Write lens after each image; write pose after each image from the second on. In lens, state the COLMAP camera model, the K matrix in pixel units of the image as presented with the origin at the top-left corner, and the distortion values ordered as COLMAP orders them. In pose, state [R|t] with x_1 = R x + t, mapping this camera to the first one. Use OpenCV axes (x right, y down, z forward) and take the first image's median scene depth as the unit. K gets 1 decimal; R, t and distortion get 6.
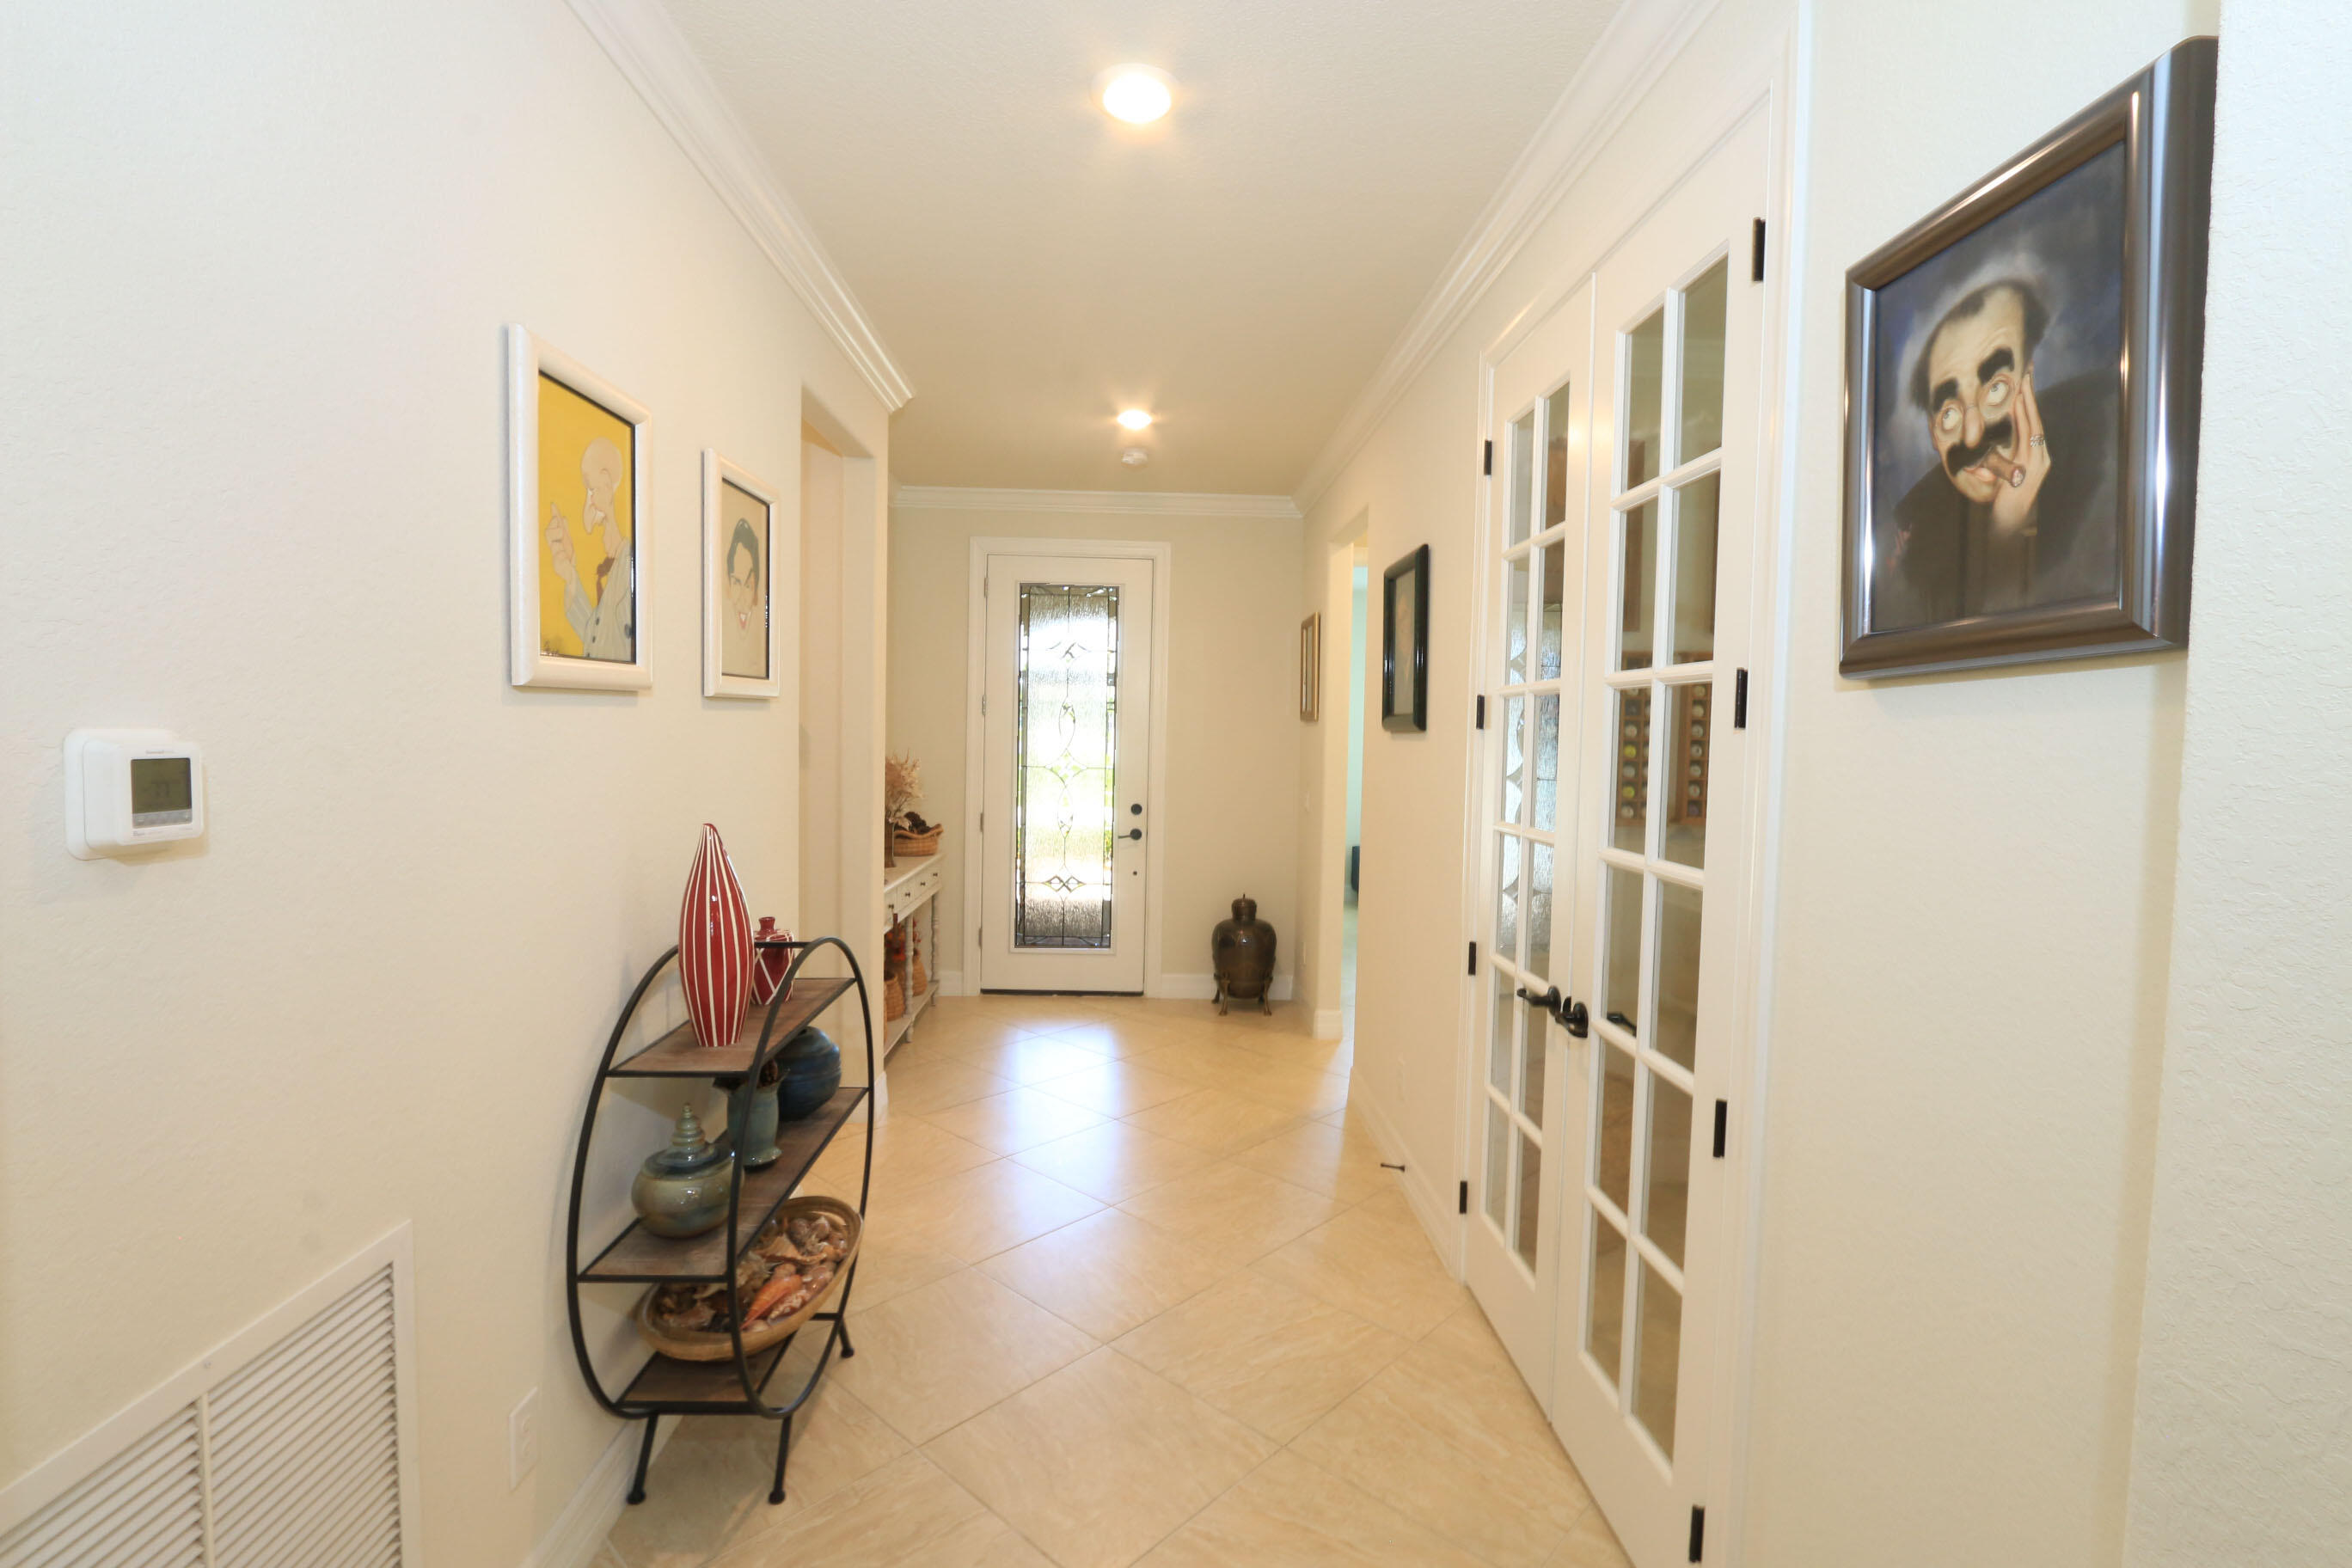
lens RADIAL K [[1083.1, 0, 1173.8], [0, 1083.1, 773.0], [0, 0, 1]] dist [-0.020064, 0.004399]
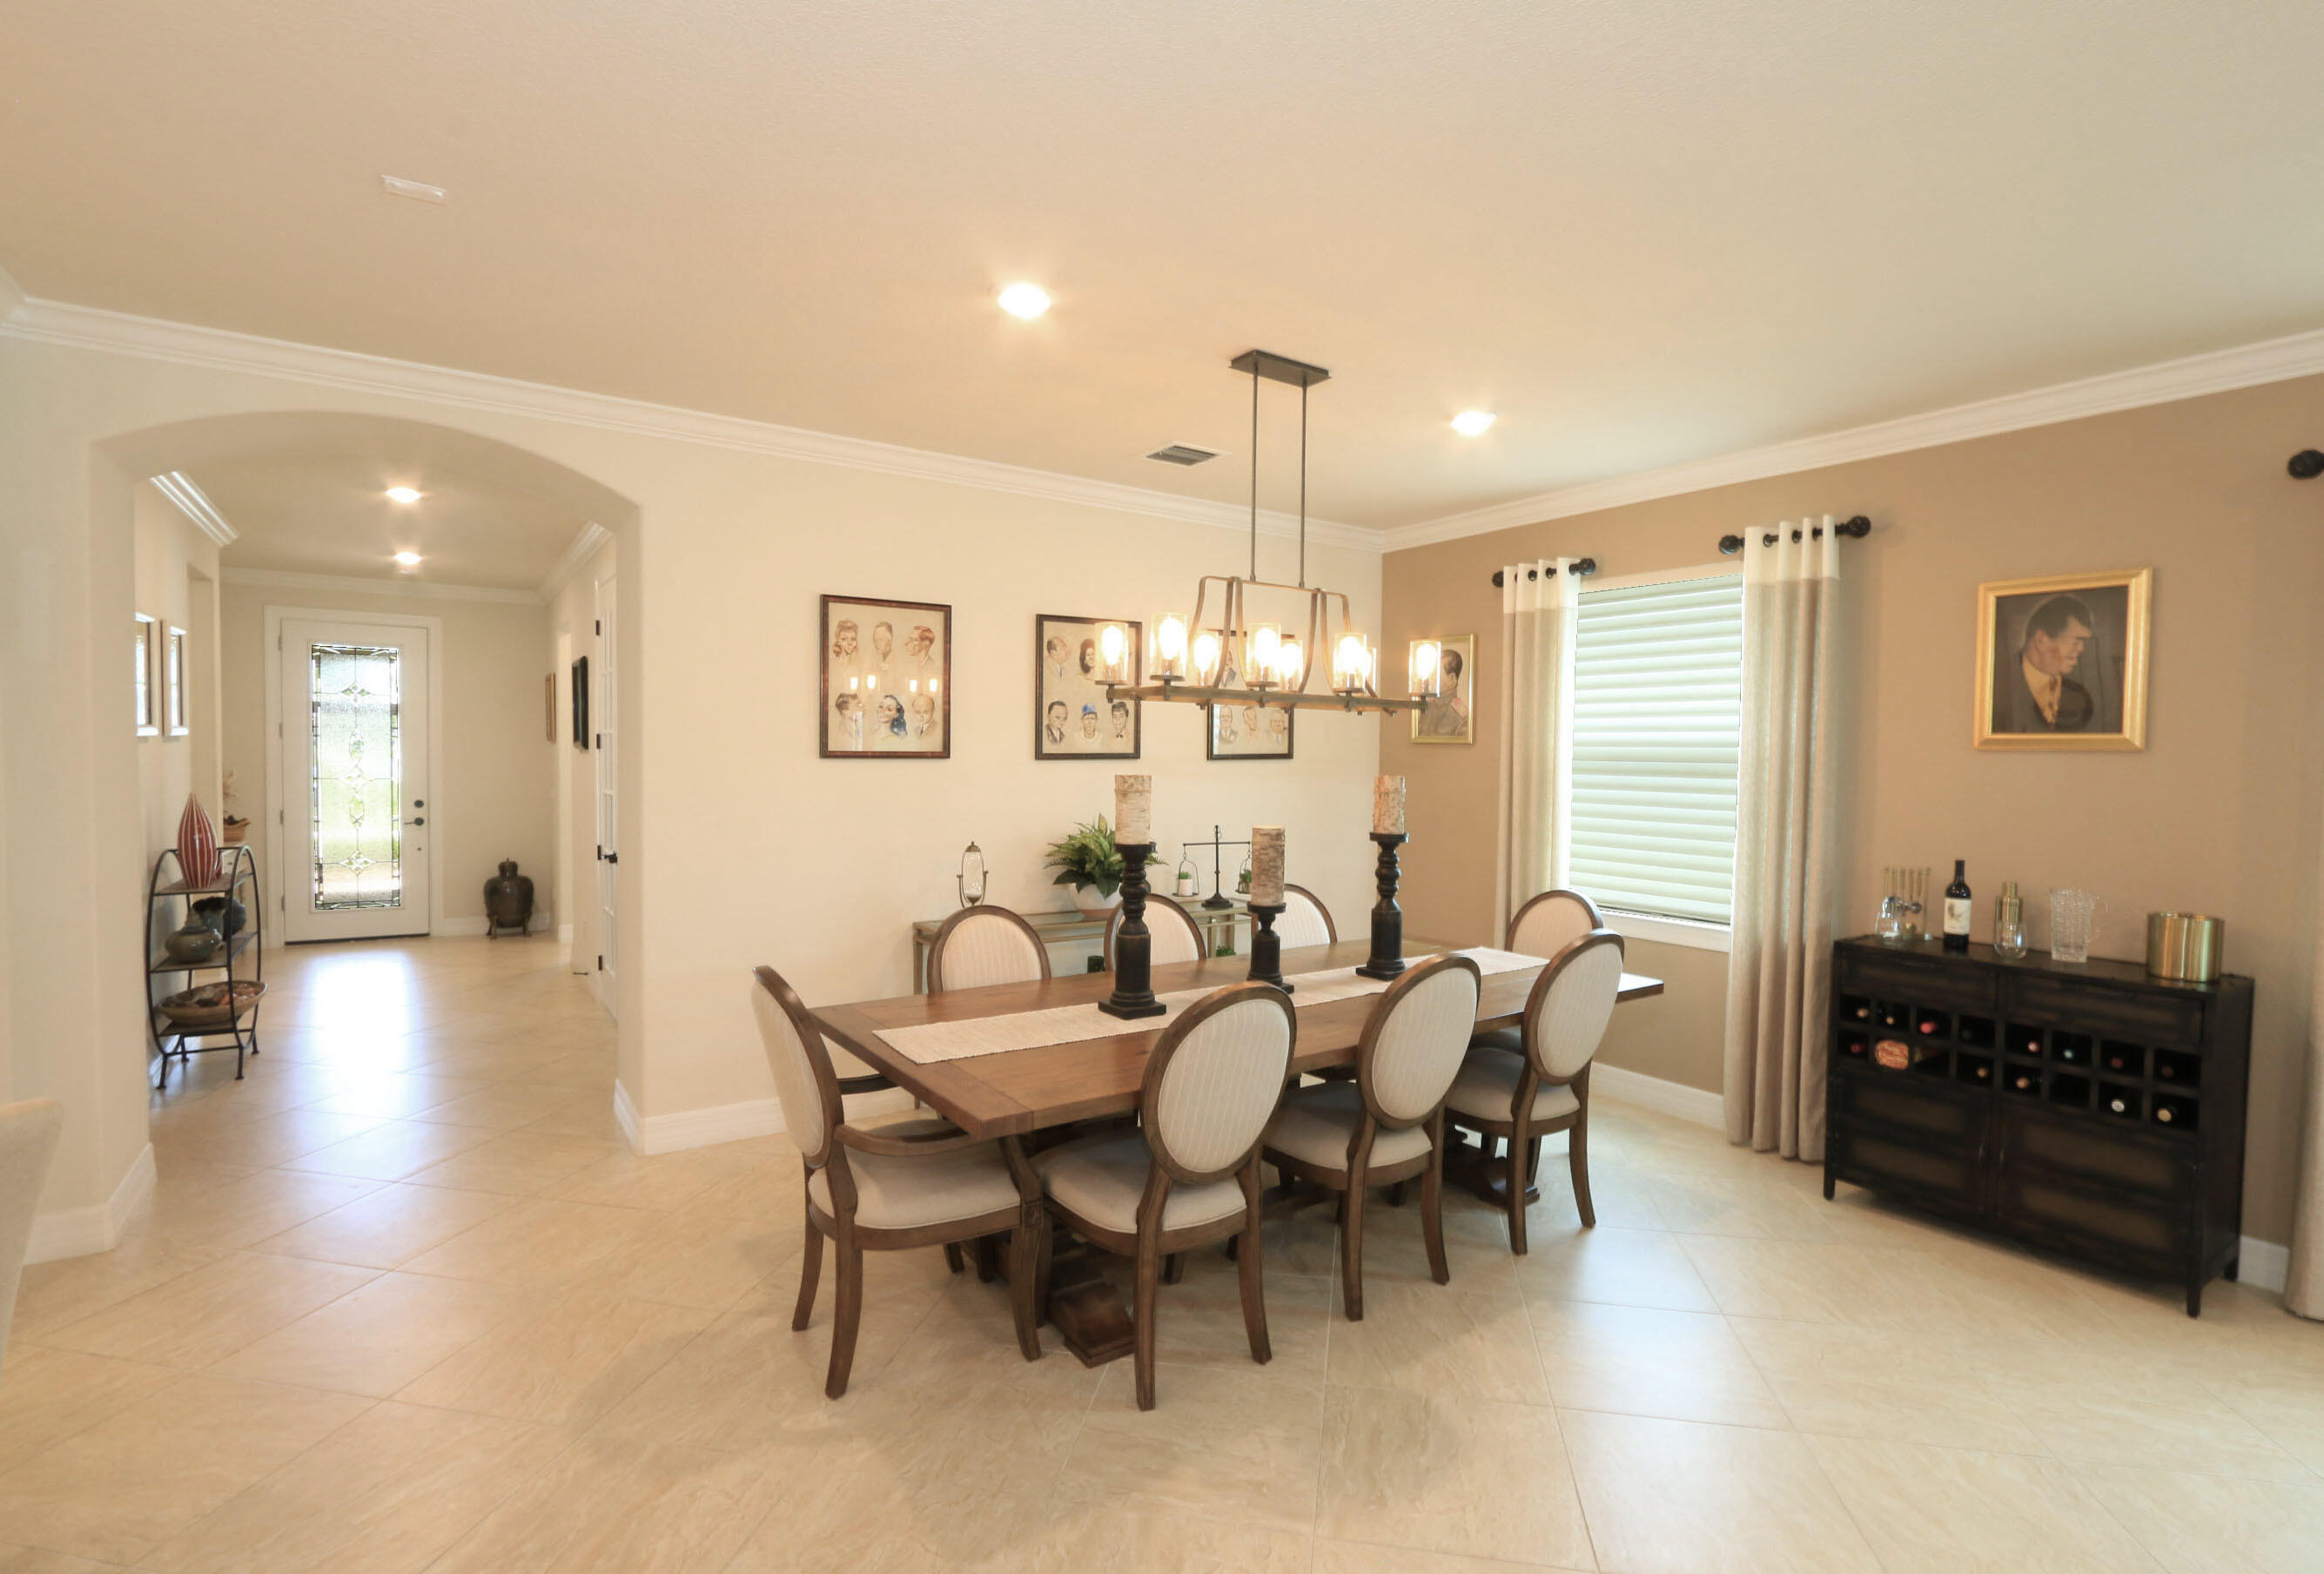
lens RADIAL K [[1070.3, 0, 1165.0], [0, 1070.3, 796.7], [0, 0, 1]] dist [-0.020064, 0.004399]
pose [[0.840231, -0.029181, 0.541442, 0.035808], [0.022181, 0.999565, 0.019449, 0.019280], [-0.541774, -0.004331, 0.840513, -0.718843]]
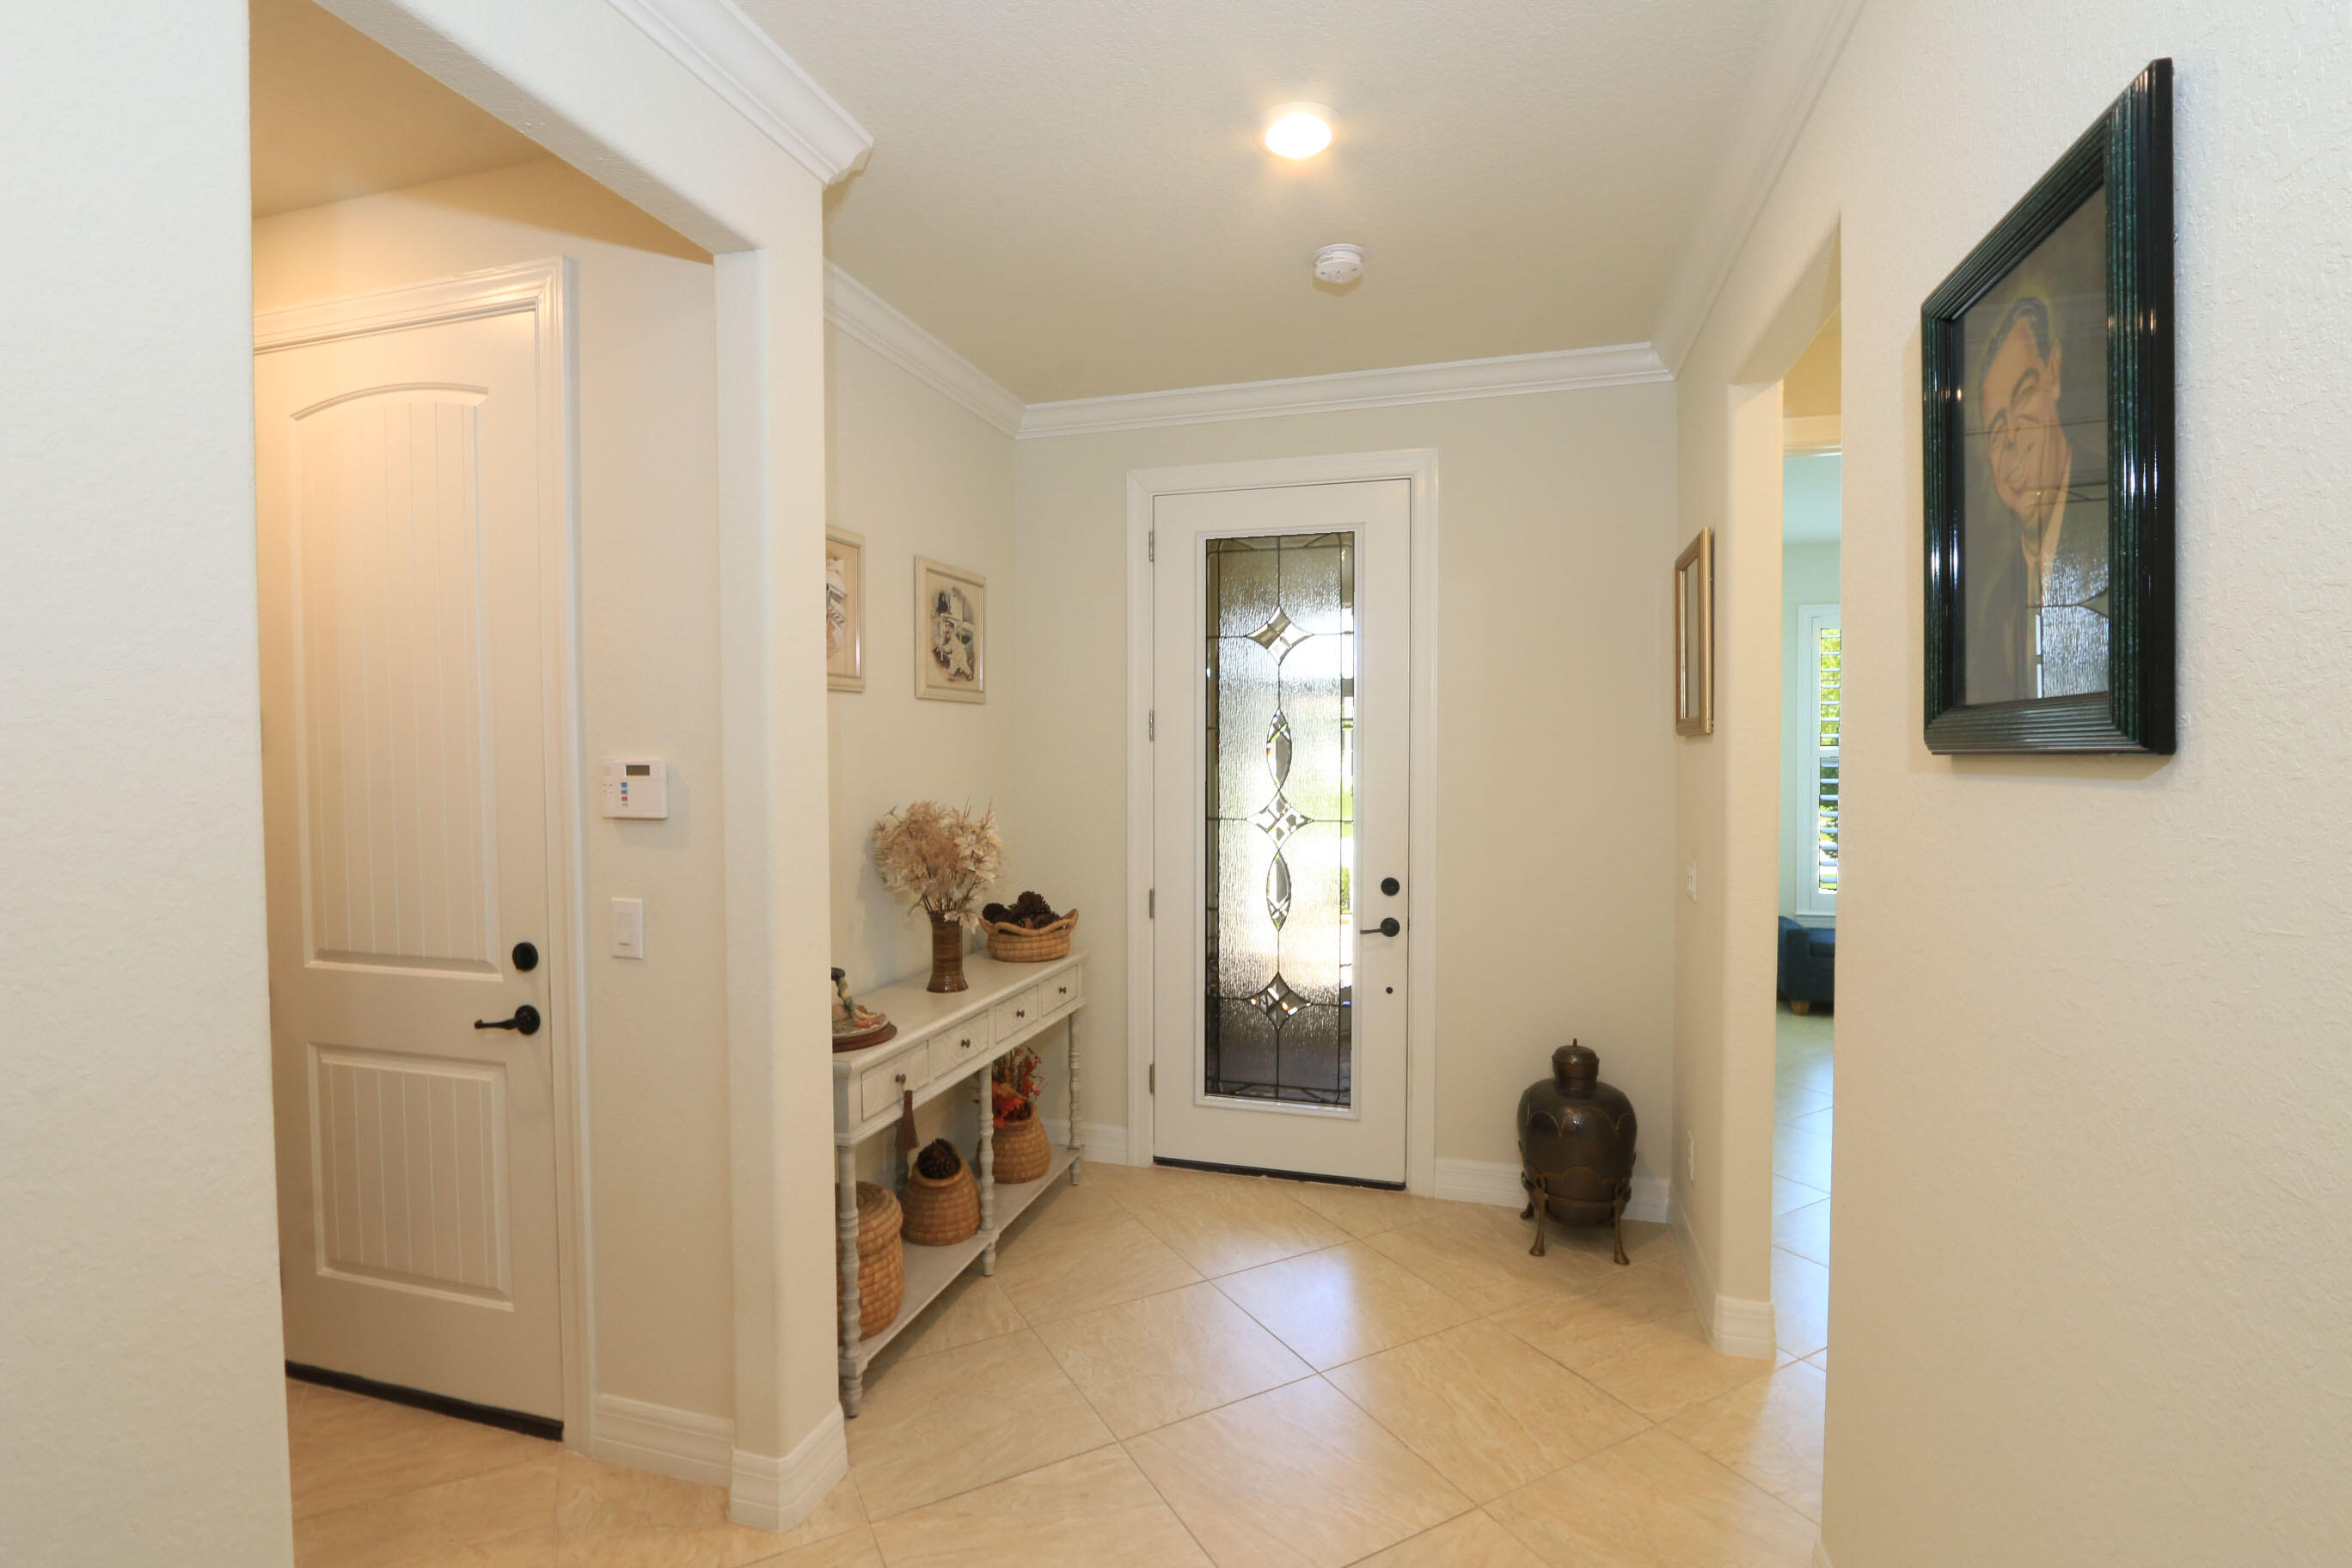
lens RADIAL K [[1083.1, 0, 1174.5], [0, 1083.1, 785.4], [0, 0, 1]] dist [-0.020064, 0.004399]
pose [[0.949347, -0.014163, -0.313912, 0.044985], [0.010186, 0.999846, -0.014307, -0.017268], [0.314066, 0.010385, 0.949344, 0.389462]]
